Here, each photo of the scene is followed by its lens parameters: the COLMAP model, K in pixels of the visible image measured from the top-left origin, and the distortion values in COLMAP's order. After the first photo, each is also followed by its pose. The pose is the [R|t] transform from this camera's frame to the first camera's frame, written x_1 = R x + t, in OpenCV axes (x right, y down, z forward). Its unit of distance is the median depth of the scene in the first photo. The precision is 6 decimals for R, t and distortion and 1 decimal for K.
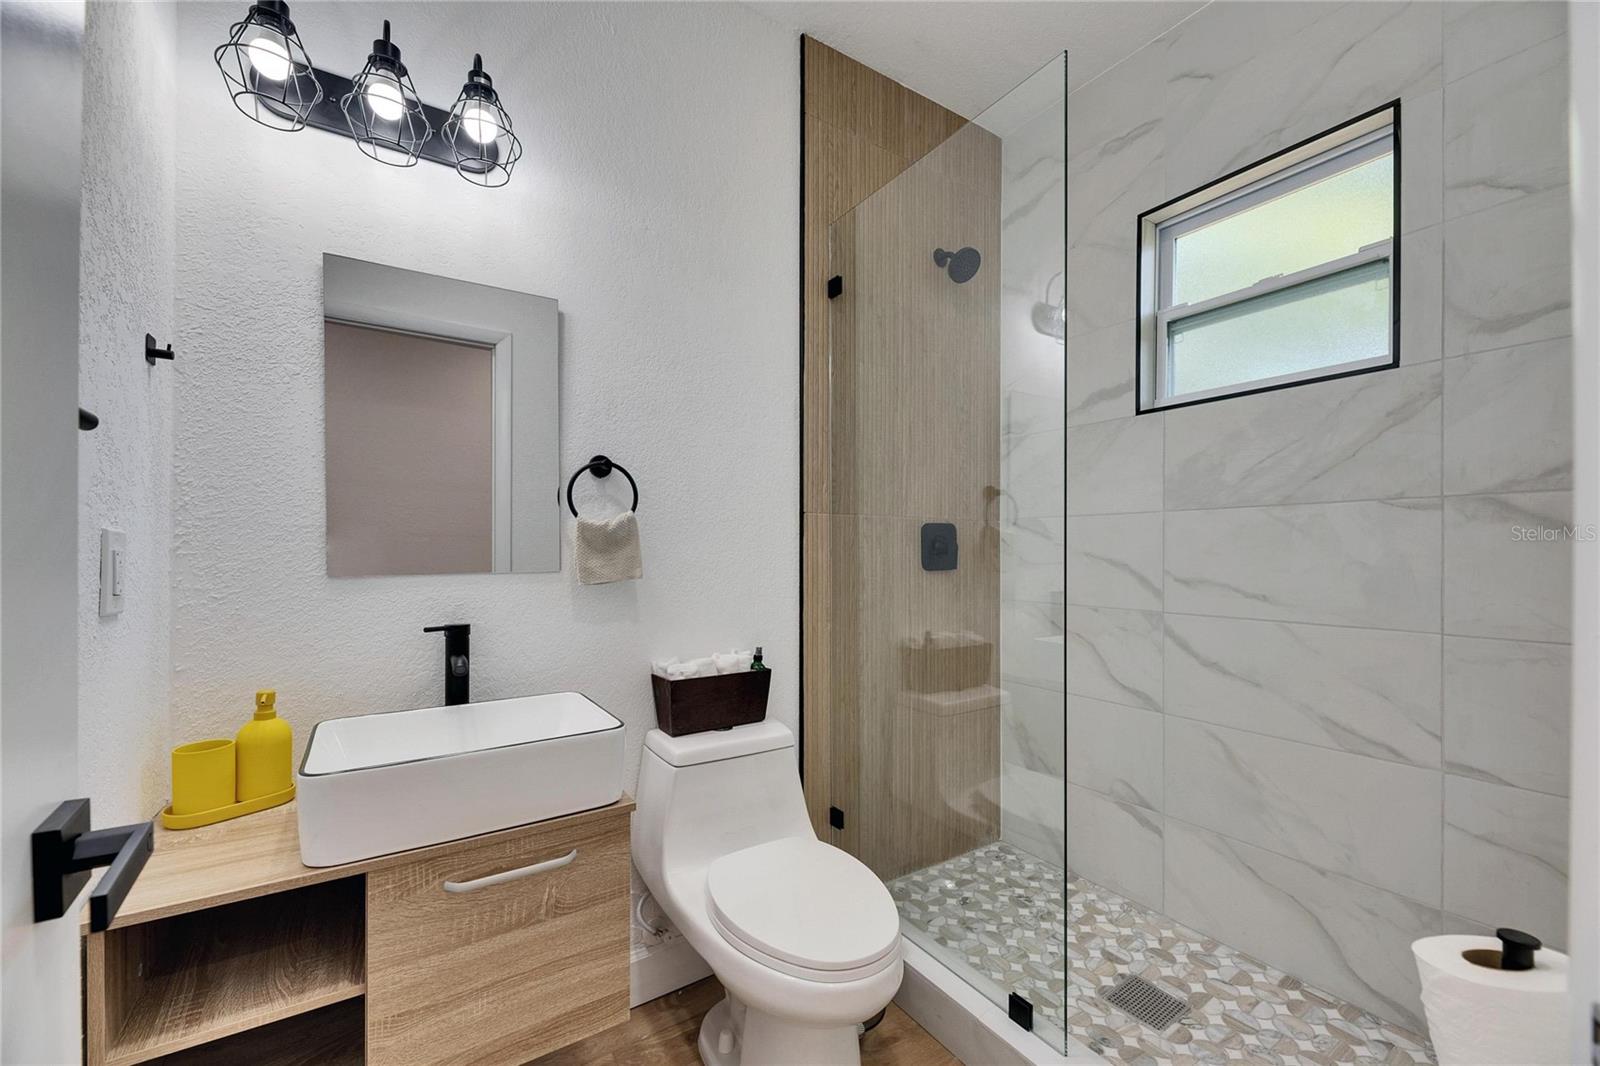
lens RADIAL K [[651.7, 0, 797.1], [0, 651.7, 546.4], [0, 0, 1]] dist [0.002570, 0.000279]
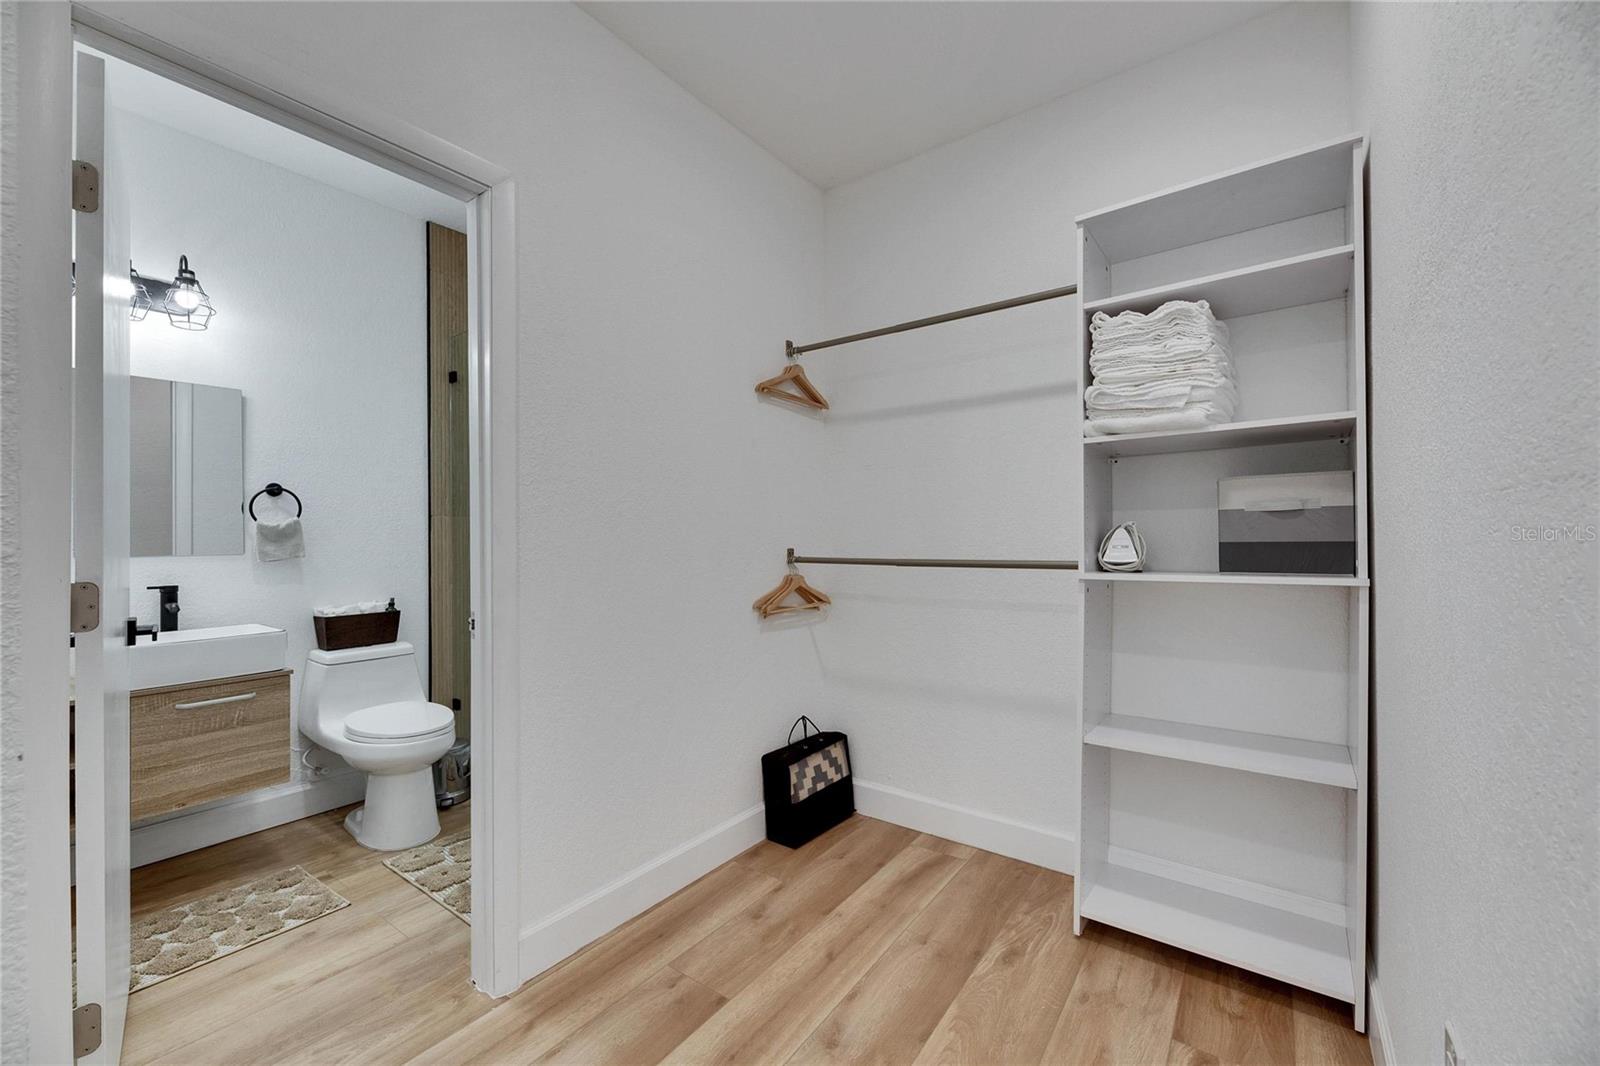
lens RADIAL K [[651.7, 0, 804.8], [0, 651.7, 530.8], [0, 0, 1]] dist [0.002570, 0.000279]
pose [[0.933176, -0.002014, 0.359414, 0.361416], [0.000648, 0.999992, 0.003920, -0.024598], [-0.359419, -0.003426, 0.933170, -1.035023]]
